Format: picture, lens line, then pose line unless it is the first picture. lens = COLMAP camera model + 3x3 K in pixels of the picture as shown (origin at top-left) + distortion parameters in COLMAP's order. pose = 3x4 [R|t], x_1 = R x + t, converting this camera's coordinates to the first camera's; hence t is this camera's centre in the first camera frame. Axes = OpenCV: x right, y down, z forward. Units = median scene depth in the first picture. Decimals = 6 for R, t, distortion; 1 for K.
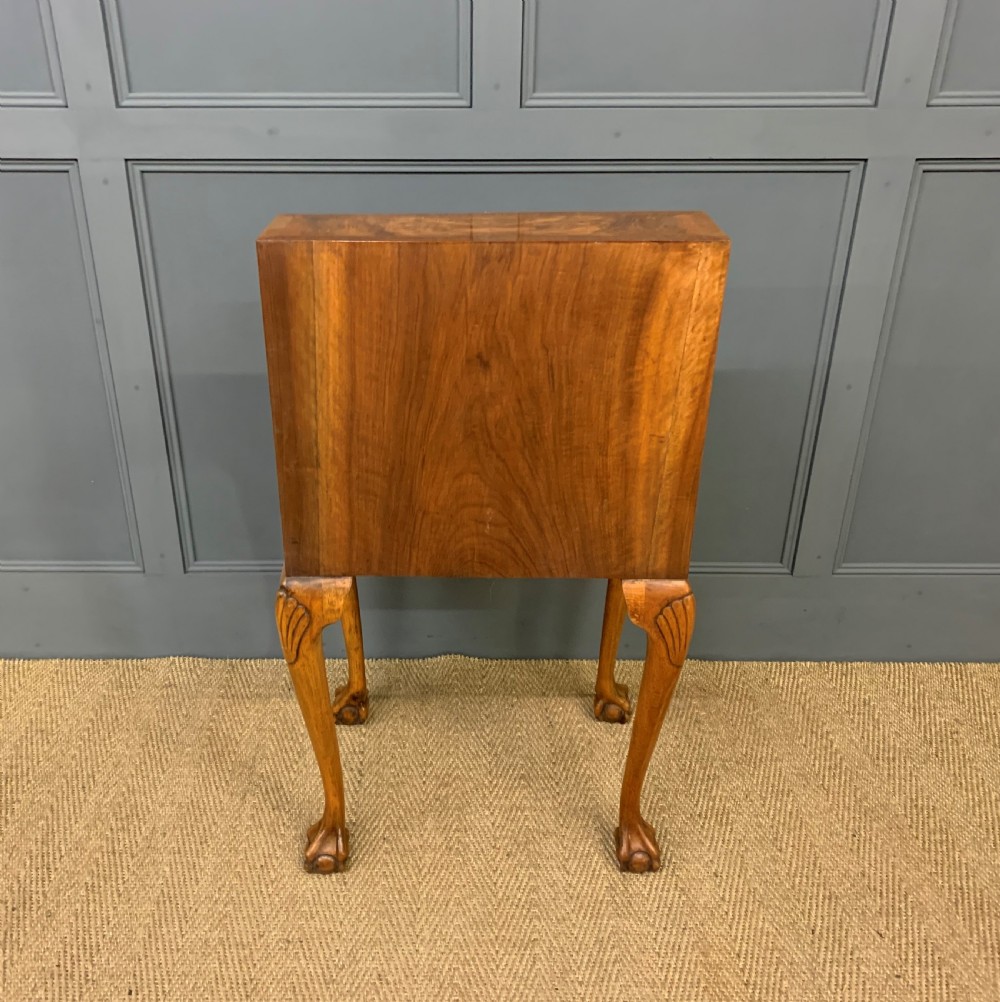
lens RADIAL K [[1027.8, 0, 453.0], [0, 1027.8, 501.0], [0, 0, 1]] dist [0.014581, 0.005482]
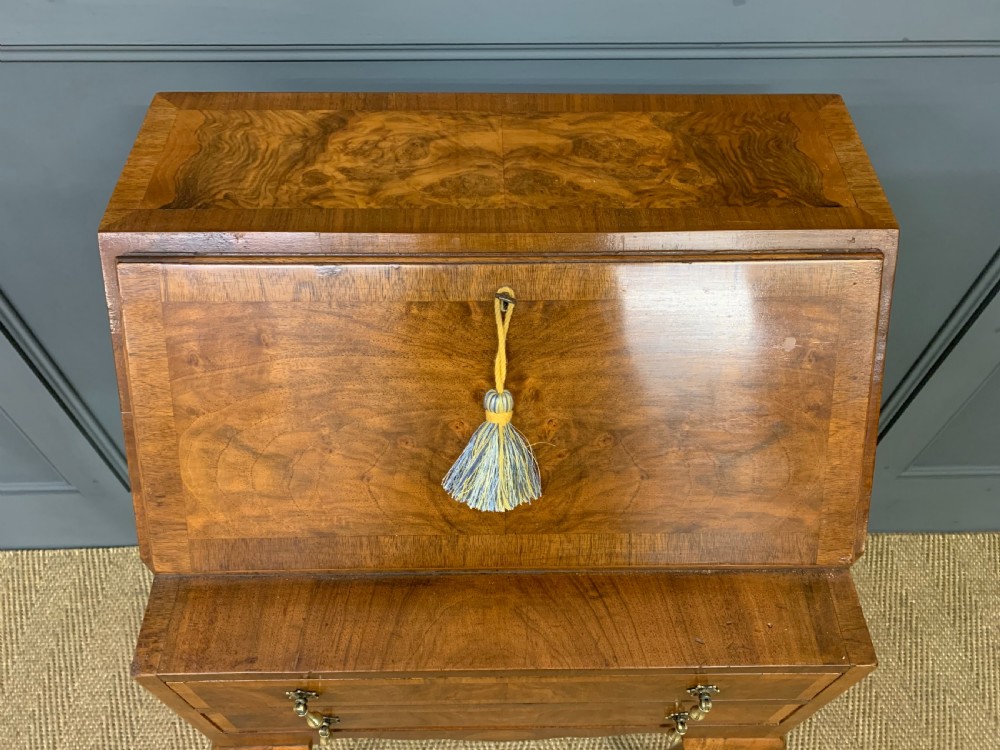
lens RADIAL K [[776.8, 0, 495.1], [0, 776.8, 371.6], [0, 0, 1]] dist [-0.007030, 0.016436]
pose [[0.999475, -0.017319, 0.027379, 0.022929], [0.003904, 0.903333, 0.428922, -0.337776], [-0.032161, -0.428590, 0.902926, 0.549490]]
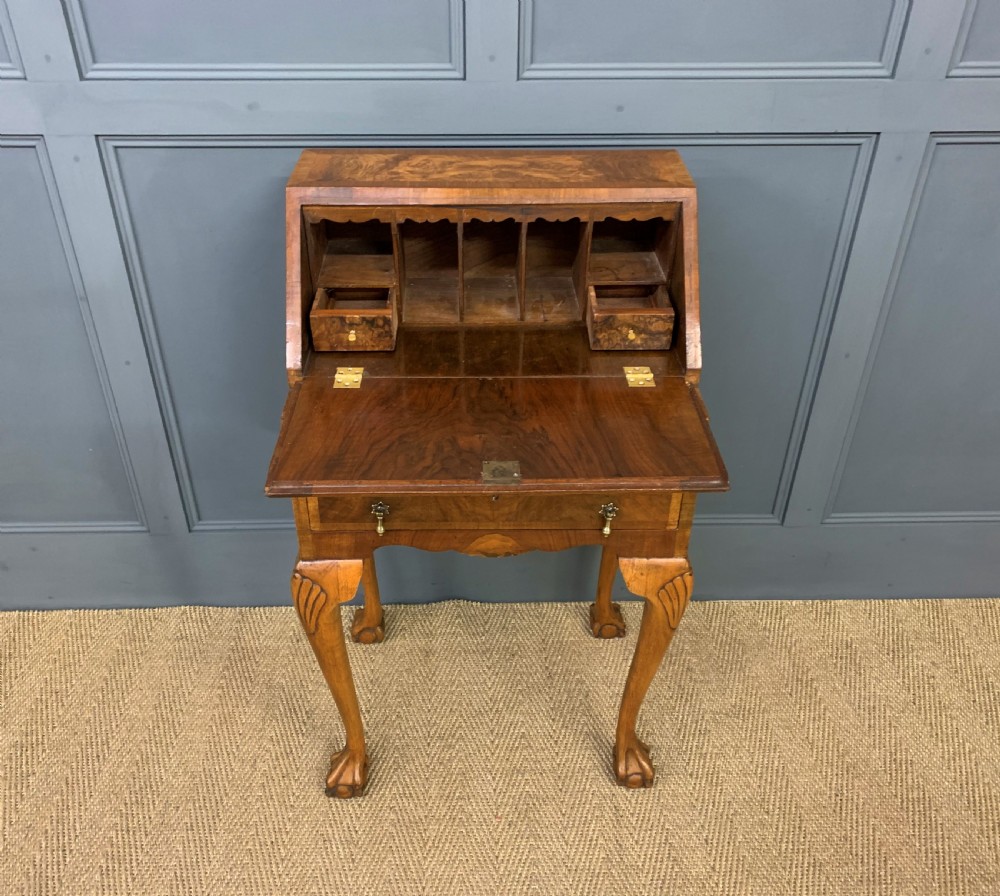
lens RADIAL K [[918.8, 0, 485.6], [0, 918.8, 450.4], [0, 0, 1]] dist [0.006478, 0.013530]
pose [[0.999580, -0.012699, 0.026031, 0.009754], [0.009158, 0.991220, 0.131908, -0.150118], [-0.027478, -0.131615, 0.990920, 0.121787]]
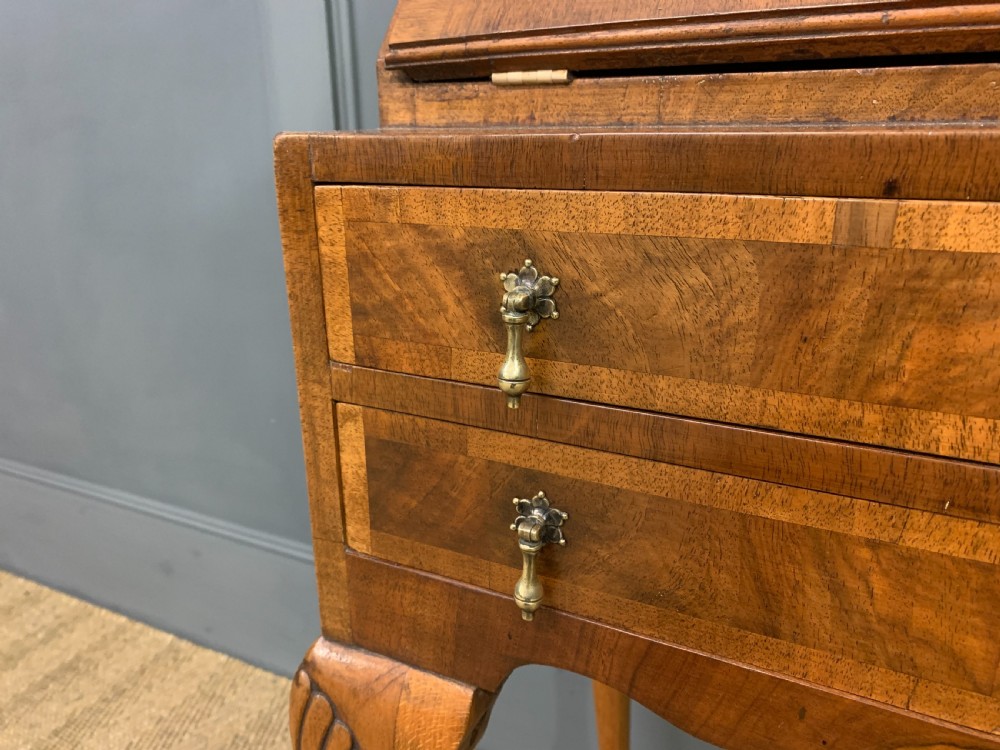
lens RADIAL K [[776.8, 0, 495.1], [0, 776.8, 371.6], [0, 0, 1]] dist [-0.007030, 0.016436]
pose [[0.891072, 0.124136, -0.436557, 0.008284], [-0.192956, 0.974228, -0.116825, -0.020311], [0.410804, 0.188335, 0.892059, 0.667667]]
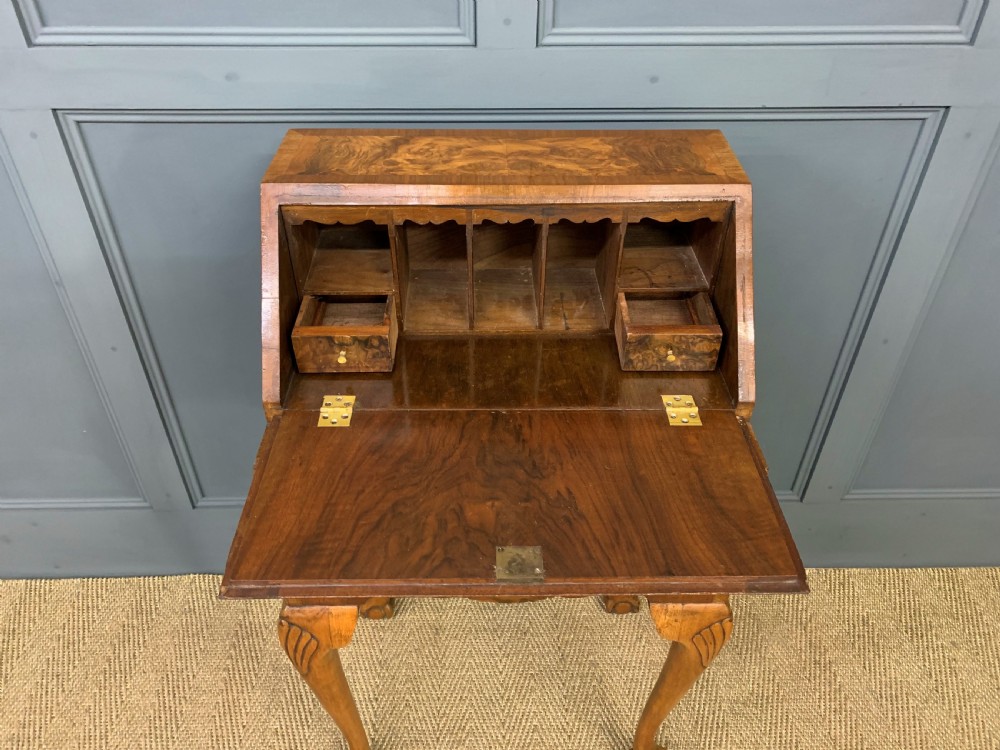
lens RADIAL K [[768.9, 0, 493.5], [0, 768.9, 372.0], [0, 0, 1]] dist [0.011760, 0.000293]
pose [[0.999685, -0.011106, 0.022497, 0.014238], [0.006748, 0.982666, 0.185262, -0.229940], [-0.024165, -0.185052, 0.982432, 0.340430]]
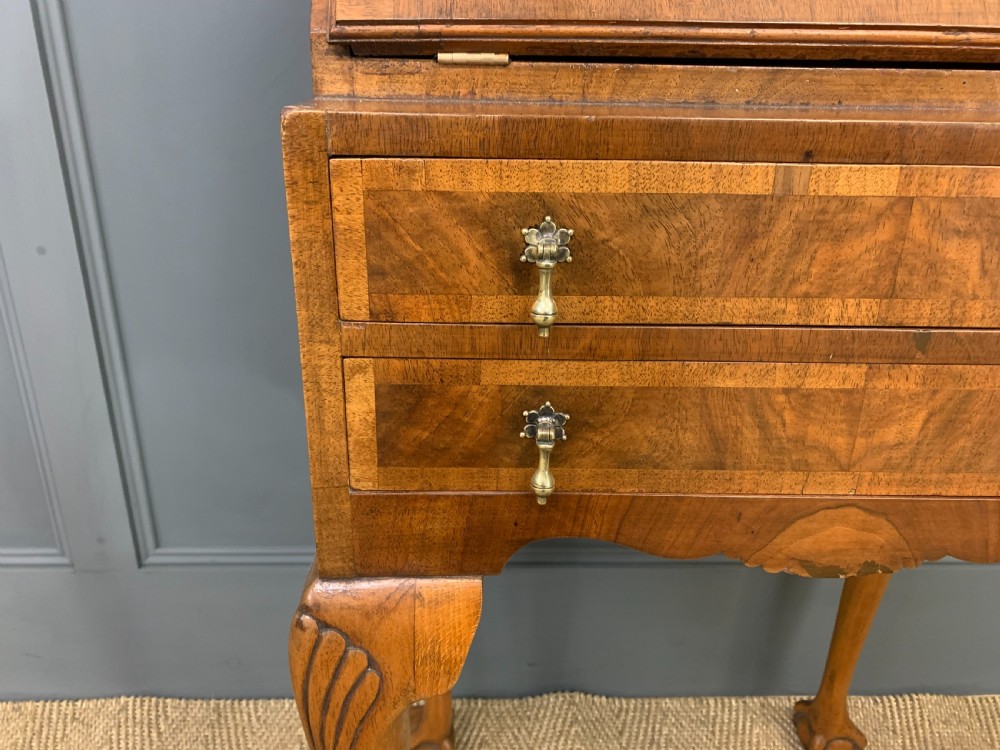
lens RADIAL K [[775.0, 0, 486.8], [0, 775.0, 369.3], [0, 0, 1]] dist [0.004267, 0.007352]
pose [[0.999659, 0.003817, 0.025846, -0.077539], [-0.001334, 0.995436, -0.095418, -0.004706], [-0.026092, 0.095351, 0.995102, 0.614882]]
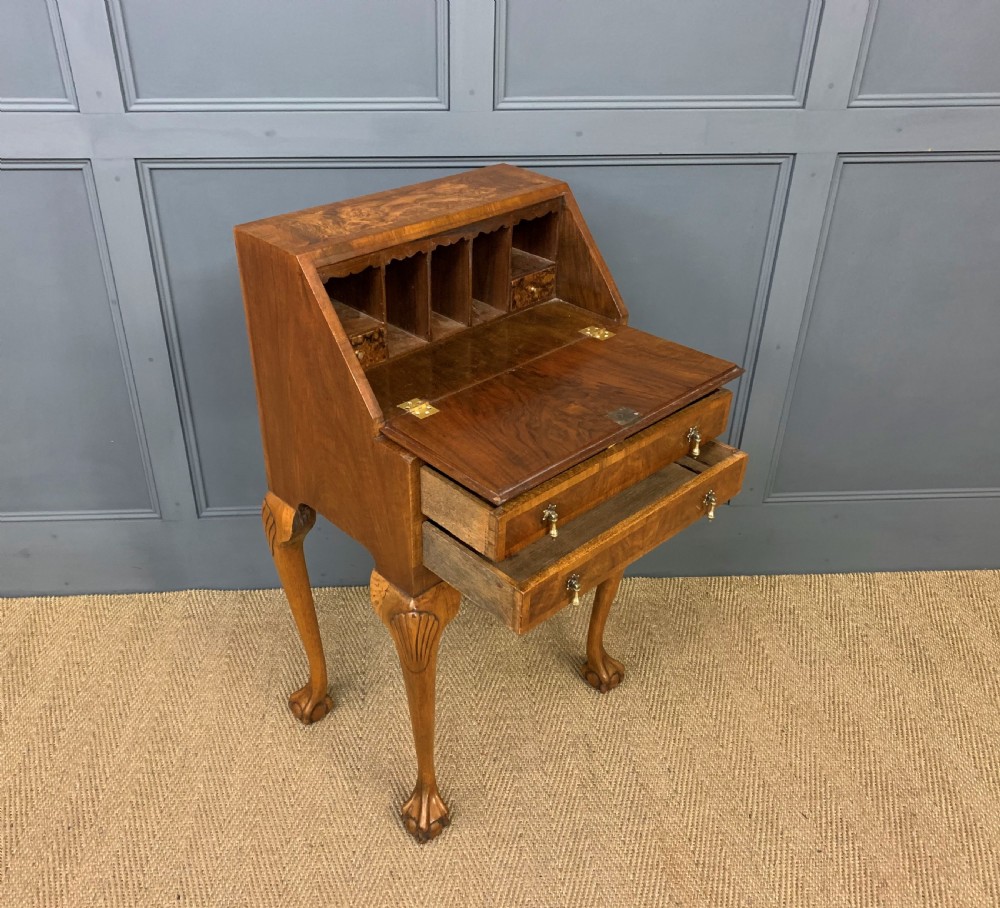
lens RADIAL K [[934.3, 0, 463.9], [0, 934.3, 454.7], [0, 0, 1]] dist [0.017543, -0.005352]
pose [[0.998223, -0.025229, 0.053986, -0.029023], [0.021299, 0.997165, 0.072174, -0.078909], [-0.055654, -0.070896, 0.995930, -0.034973]]
